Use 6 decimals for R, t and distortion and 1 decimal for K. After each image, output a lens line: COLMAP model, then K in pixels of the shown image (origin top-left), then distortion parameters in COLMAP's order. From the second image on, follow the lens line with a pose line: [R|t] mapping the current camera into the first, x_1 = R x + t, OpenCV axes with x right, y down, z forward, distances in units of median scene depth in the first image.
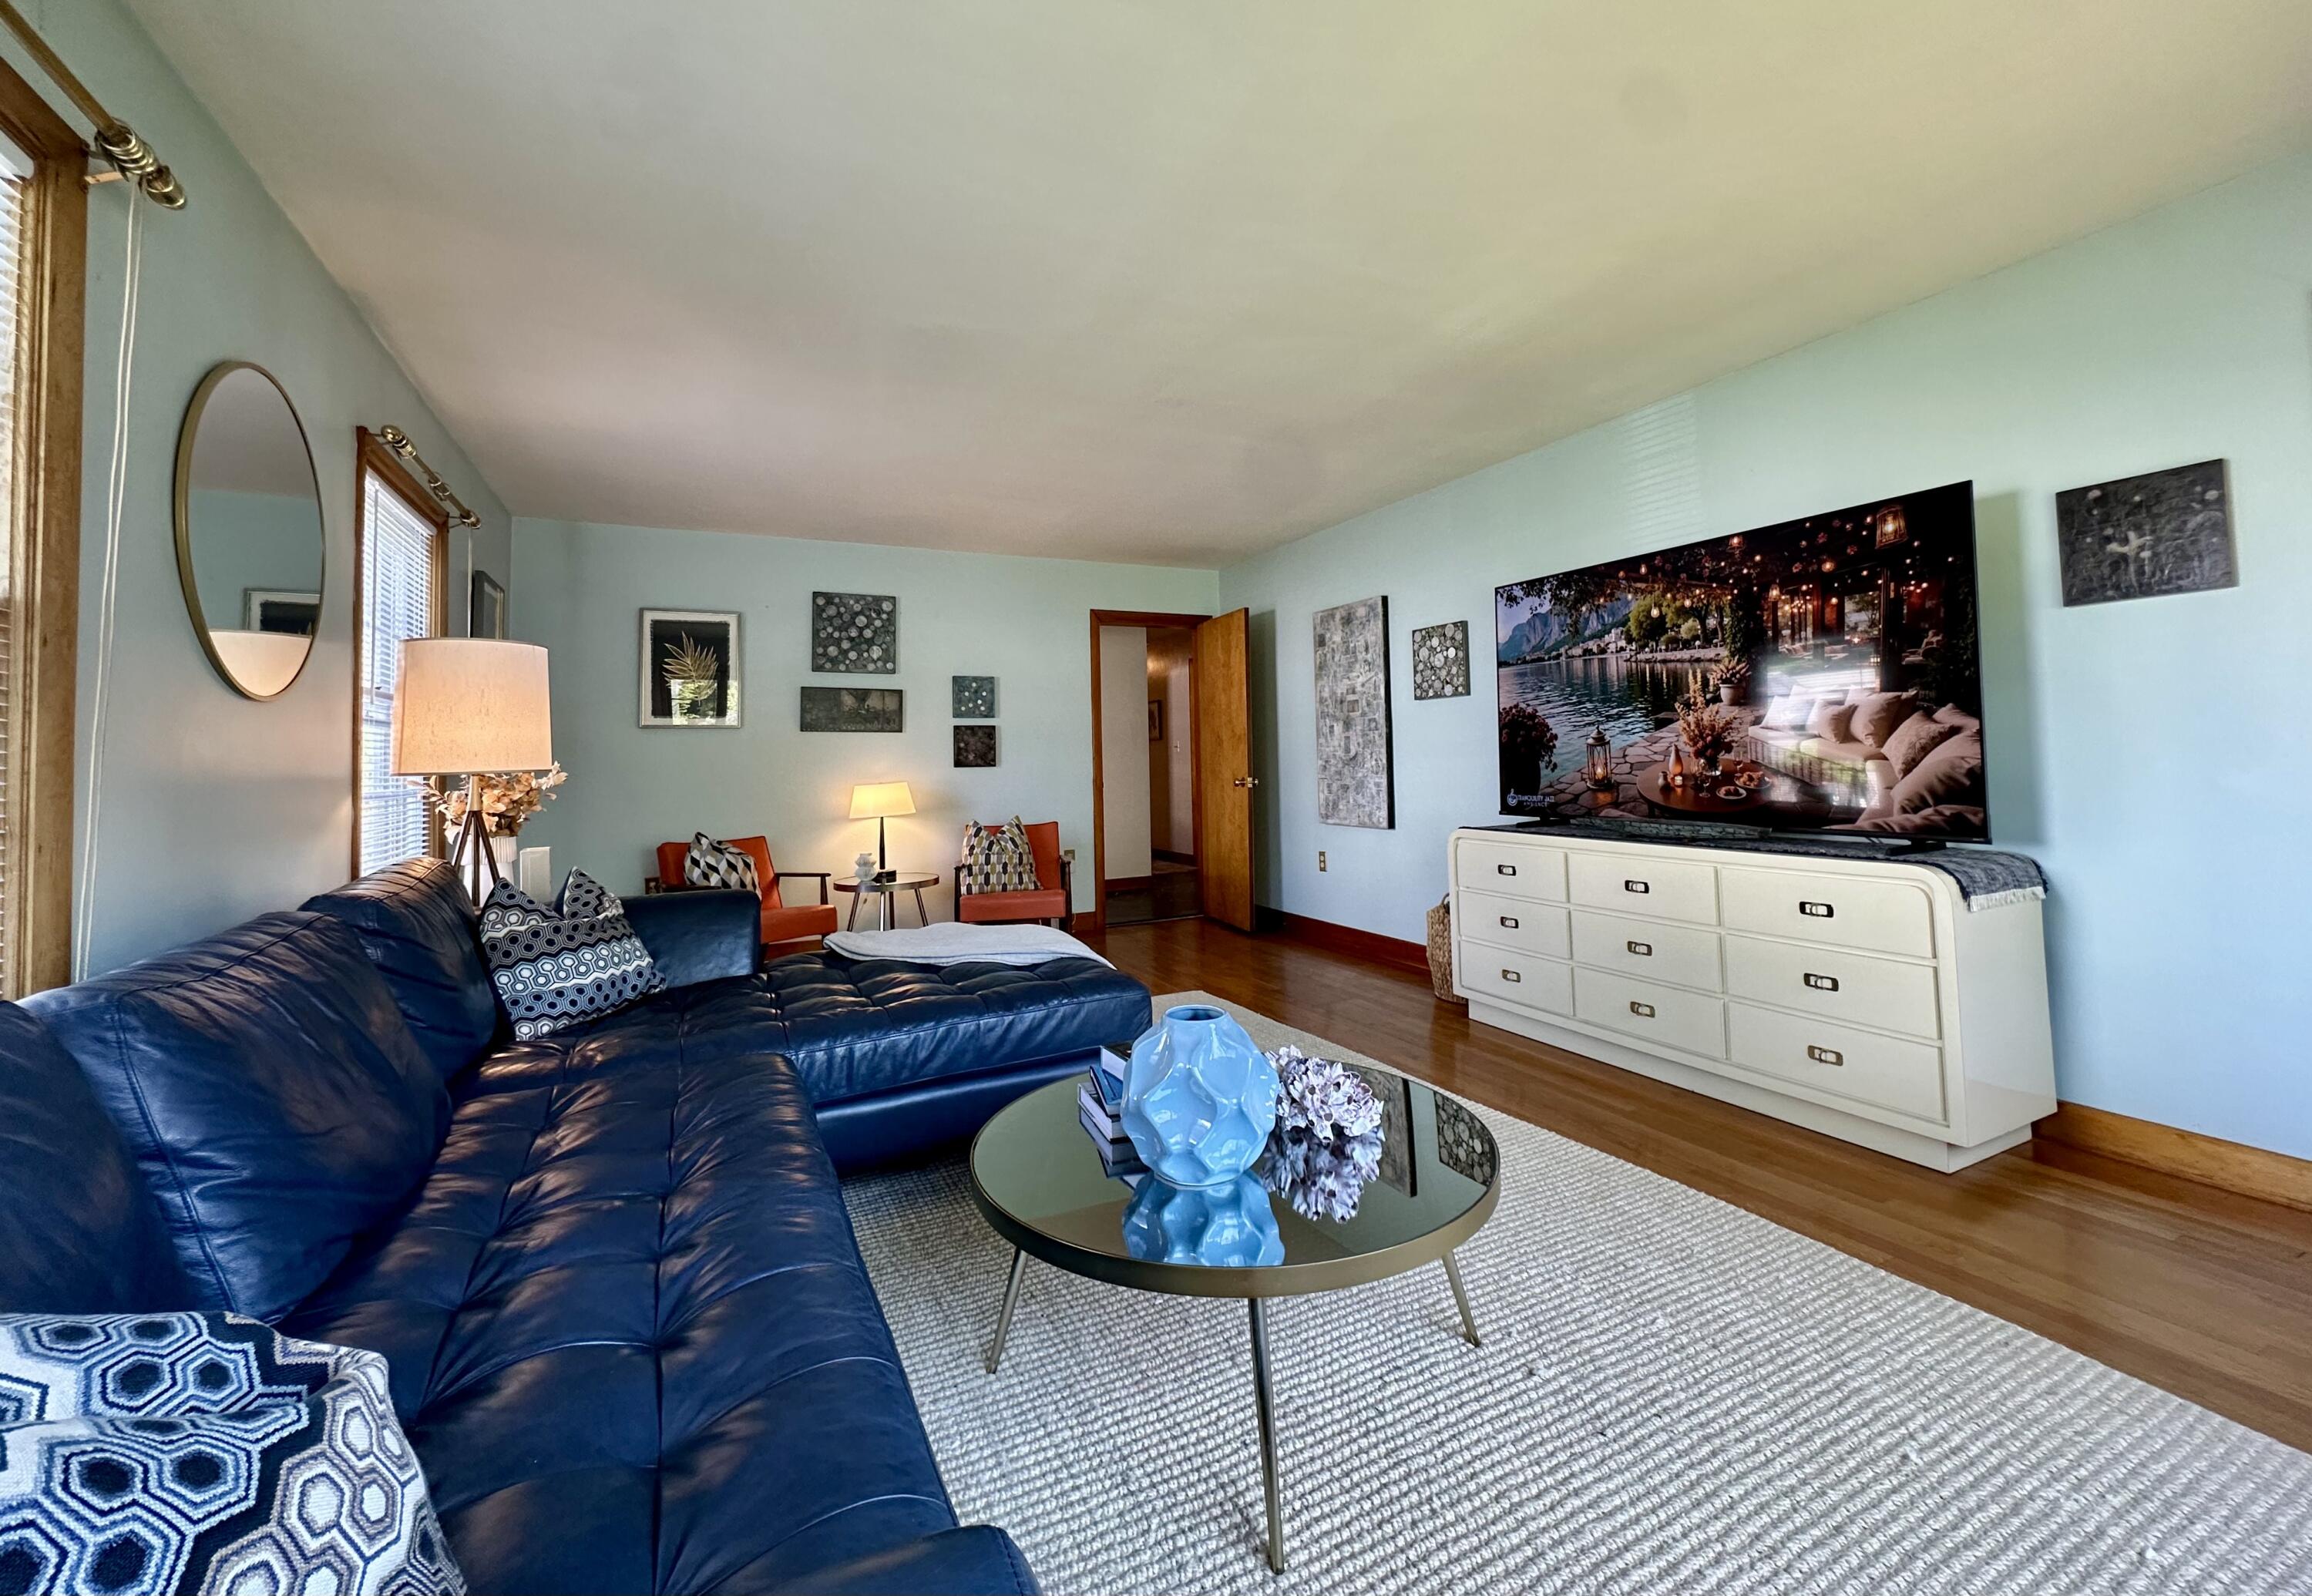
lens RADIAL K [[933.7, 0, 1157.3], [0, 933.7, 714.5], [0, 0, 1]] dist [0.000374, 0.000017]
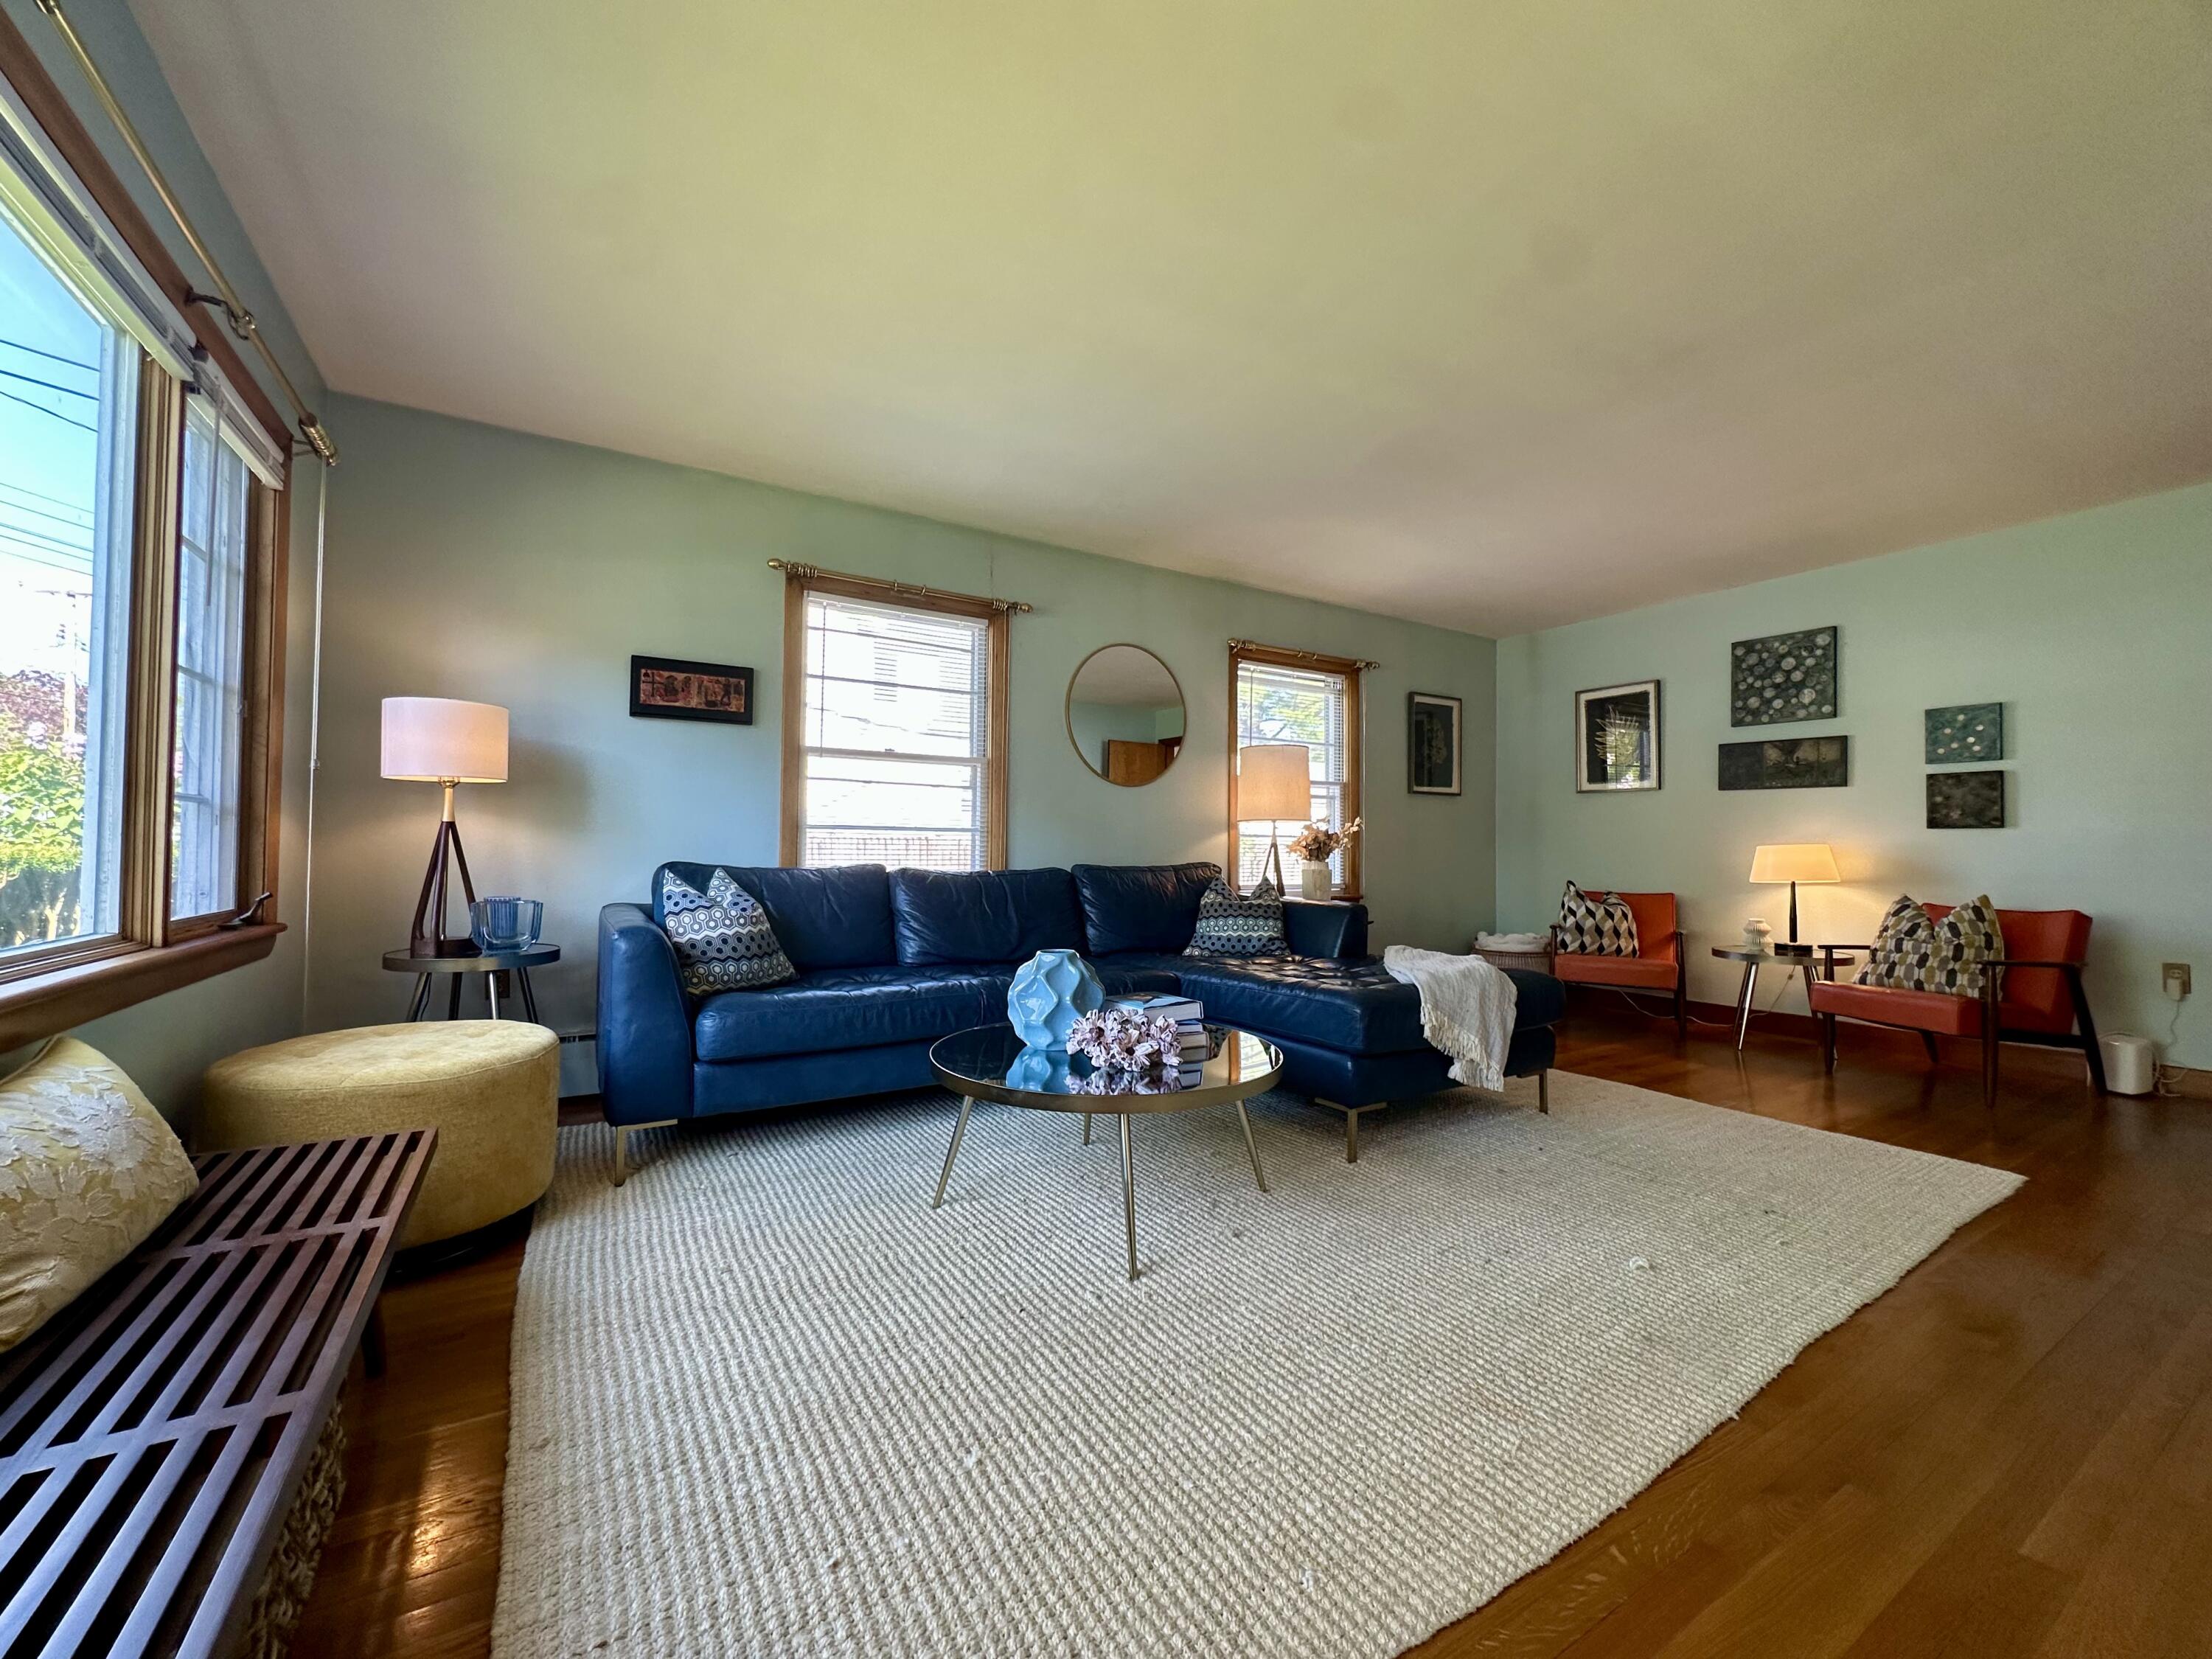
lens RADIAL K [[894.7, 0, 1106.0], [0, 894.7, 829.5], [0, 0, 1]] dist [0.000067, 0.000397]
pose [[0.086969, 0.006677, -0.996189, 0.486742], [0.048262, 0.998775, 0.010907, 0.017856], [0.995041, -0.049026, 0.086540, 0.273177]]
